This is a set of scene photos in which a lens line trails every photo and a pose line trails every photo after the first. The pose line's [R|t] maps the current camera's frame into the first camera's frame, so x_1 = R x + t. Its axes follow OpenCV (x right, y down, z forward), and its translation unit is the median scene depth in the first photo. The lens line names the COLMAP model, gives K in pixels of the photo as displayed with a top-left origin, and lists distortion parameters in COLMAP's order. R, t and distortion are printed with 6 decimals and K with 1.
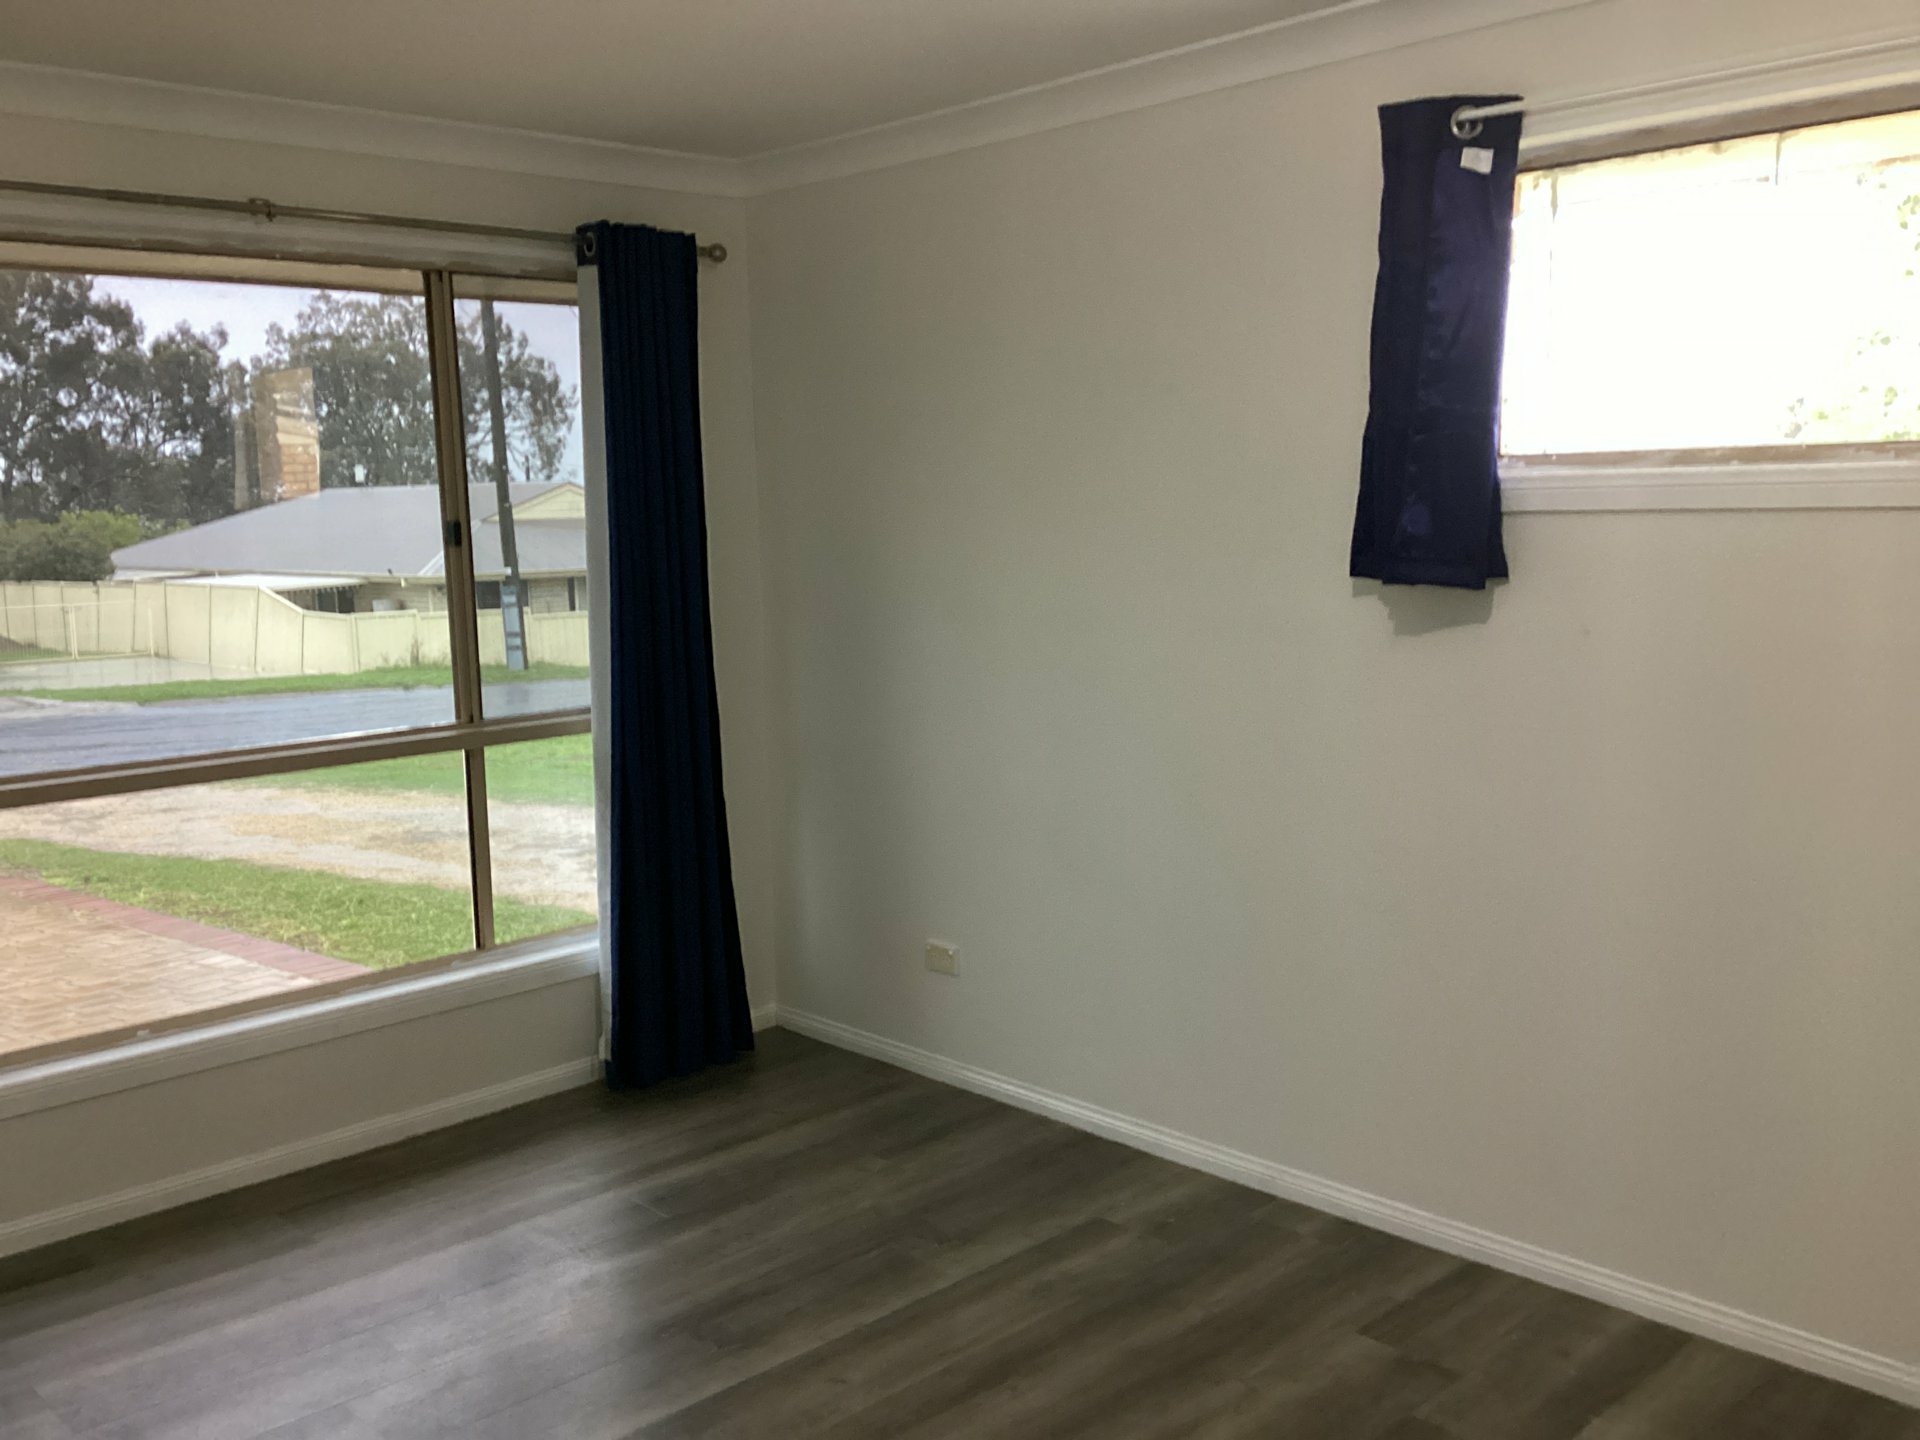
lens RADIAL K [[1732.0, 0, 963.7], [0, 1732.0, 721.4], [0, 0, 1]] dist [0.061027, -0.083704]
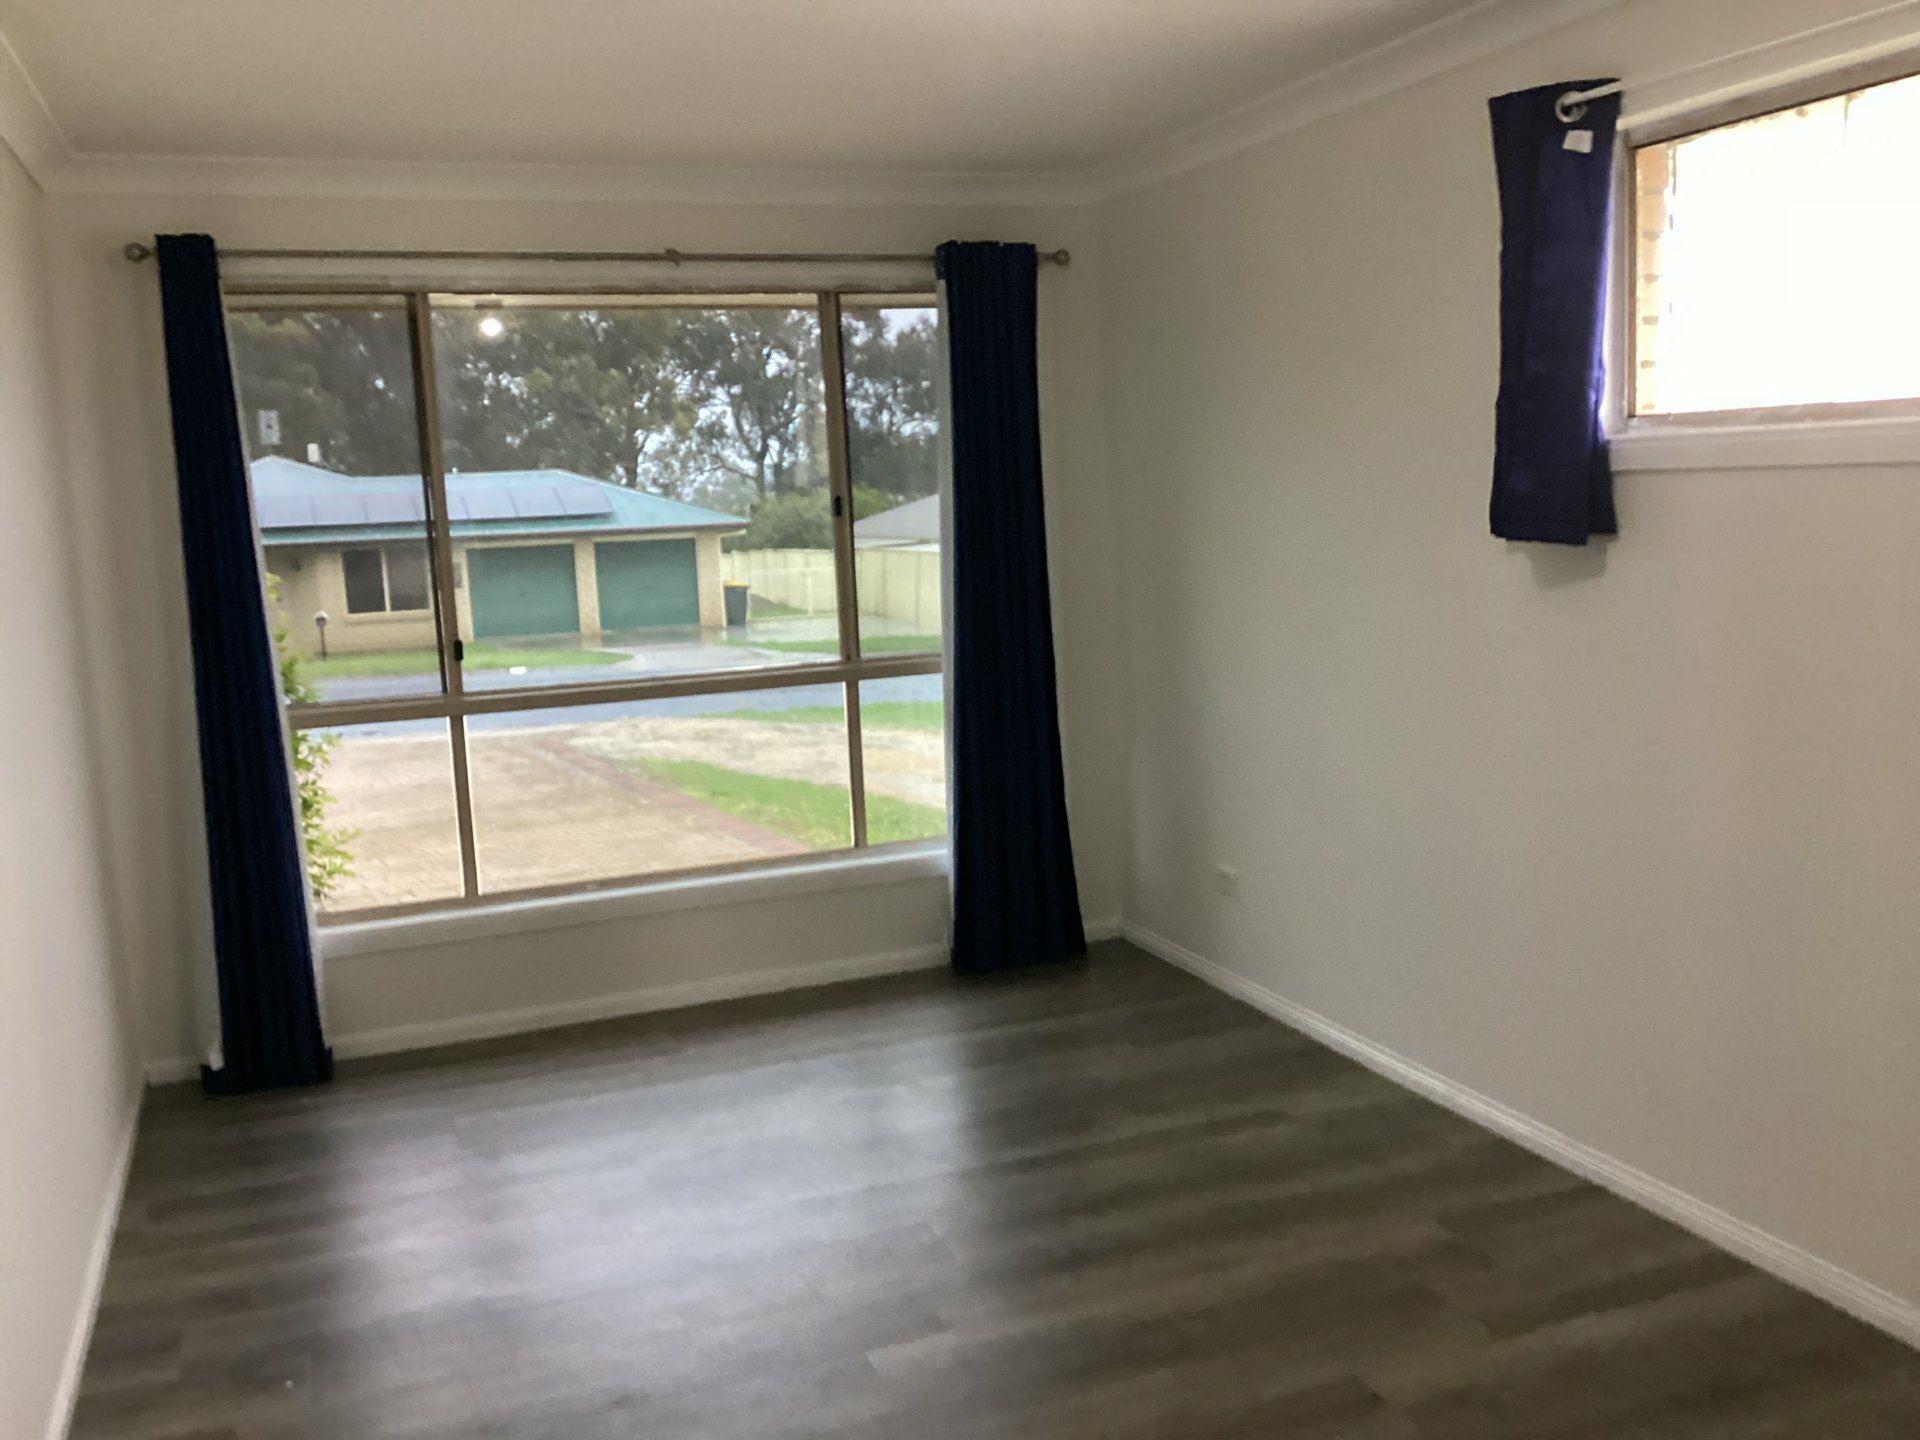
lens RADIAL K [[1732.0, 0, 957.4], [0, 1732.0, 713.2], [0, 0, 1]] dist [0.061027, -0.083704]
pose [[0.920800, 0.032669, -0.388665, 0.263270], [-0.026590, 0.999426, 0.021009, 0.010275], [0.389128, -0.009011, 0.921140, -0.093505]]
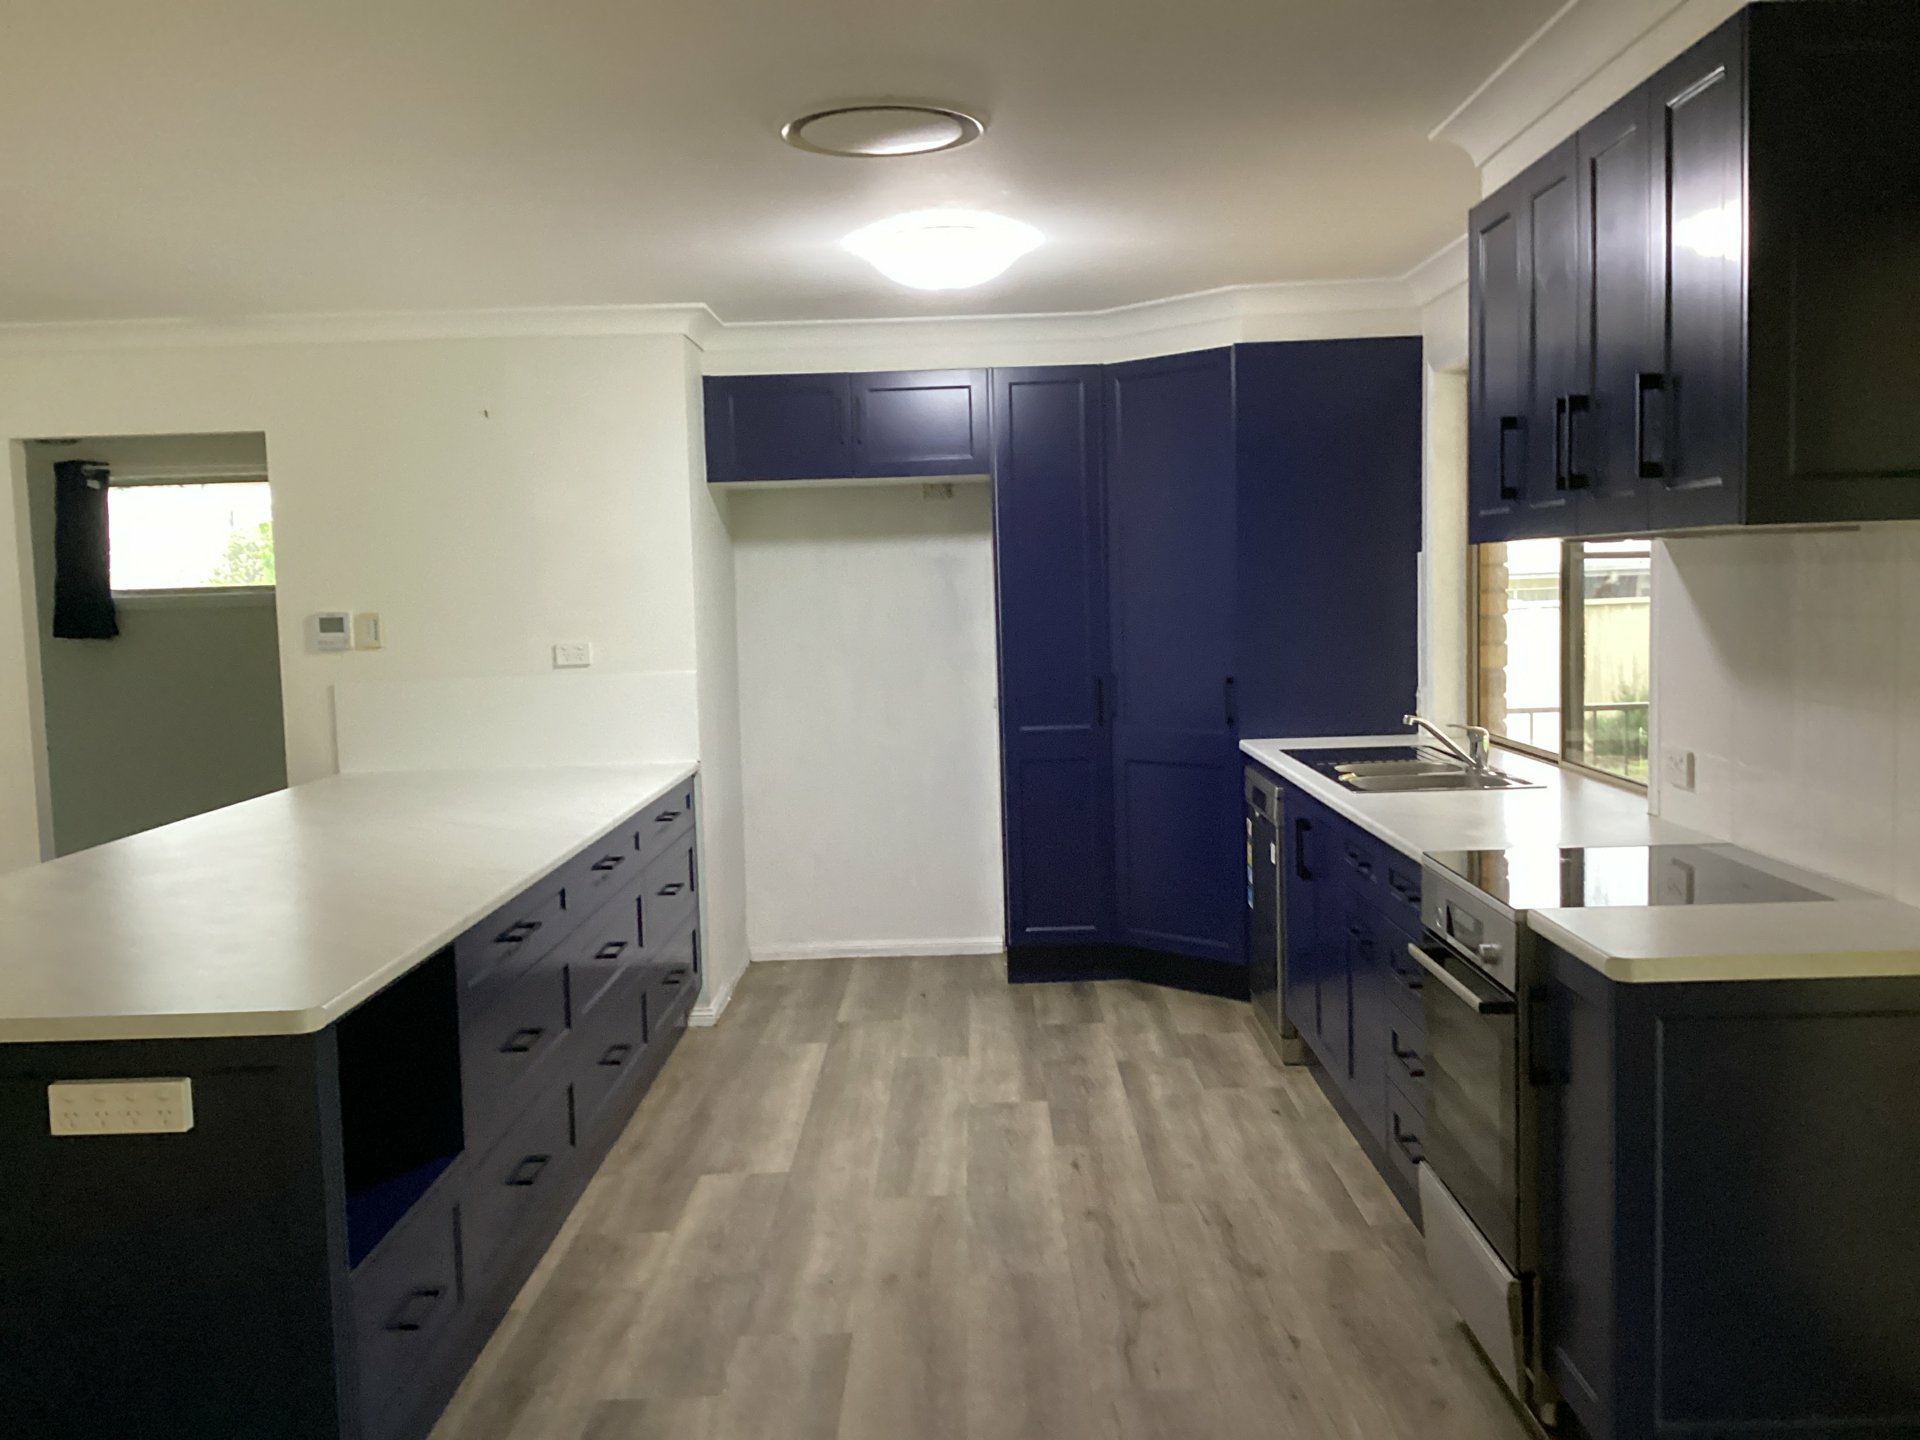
lens RADIAL K [[1732.0, 0, 951.3], [0, 1732.0, 723.3], [0, 0, 1]] dist [0.061027, -0.083704]
pose [[0.708173, -0.052953, 0.704051, -0.506880], [0.100029, 0.994650, -0.025806, 0.185439], [-0.698917, 0.088700, 0.709681, -1.333480]]
